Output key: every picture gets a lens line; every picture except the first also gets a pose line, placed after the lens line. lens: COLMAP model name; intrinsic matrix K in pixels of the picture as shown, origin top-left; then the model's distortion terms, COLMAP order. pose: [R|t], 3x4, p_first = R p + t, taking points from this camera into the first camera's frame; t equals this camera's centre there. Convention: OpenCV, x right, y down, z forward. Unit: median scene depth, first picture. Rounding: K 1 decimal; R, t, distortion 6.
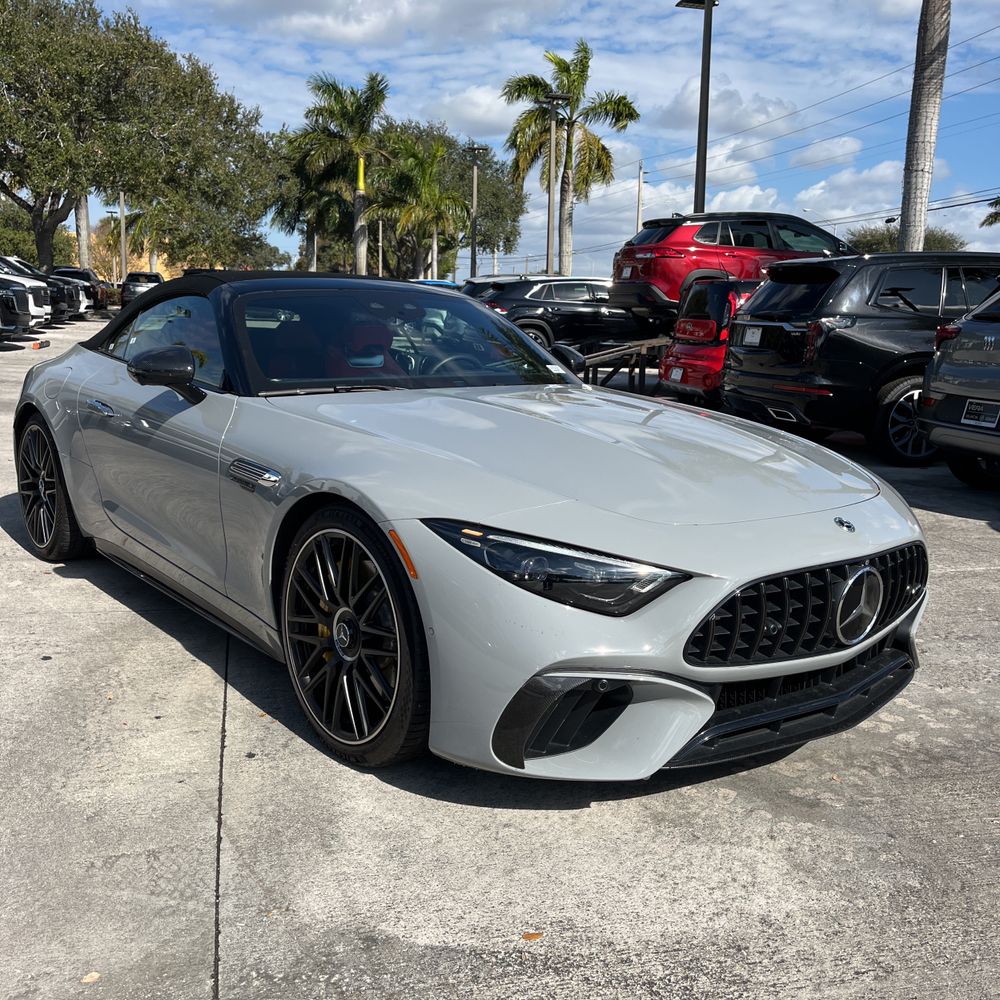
lens RADIAL K [[1004.3, 0, 497.4], [0, 1004.3, 500.9], [0, 0, 1]] dist [0.065281, -0.118689]
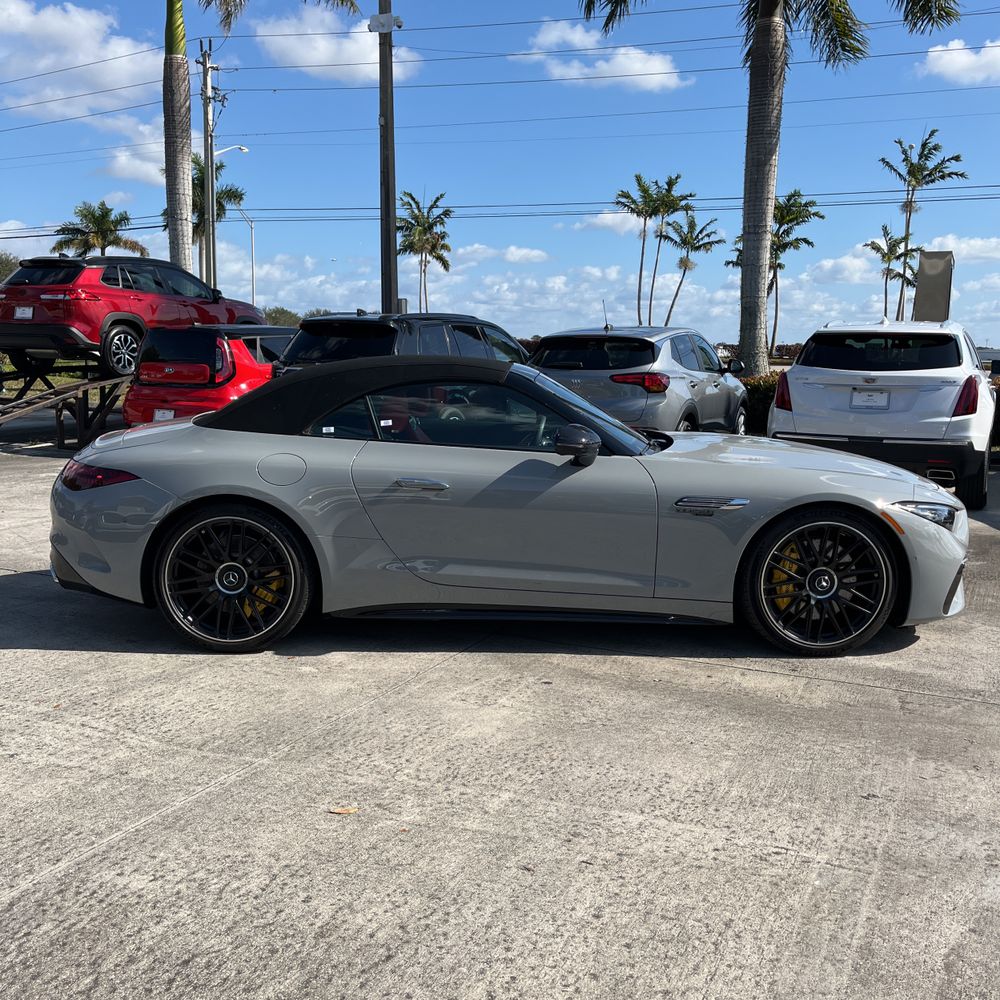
lens RADIAL K [[1004.3, 0, 497.4], [0, 1004.3, 500.9], [0, 0, 1]] dist [0.065281, -0.118689]
pose [[0.626144, -0.135070, 0.767919, -0.342720], [0.148693, 0.987491, 0.052450, -0.033860], [-0.765398, 0.081343, 0.638395, 0.059330]]
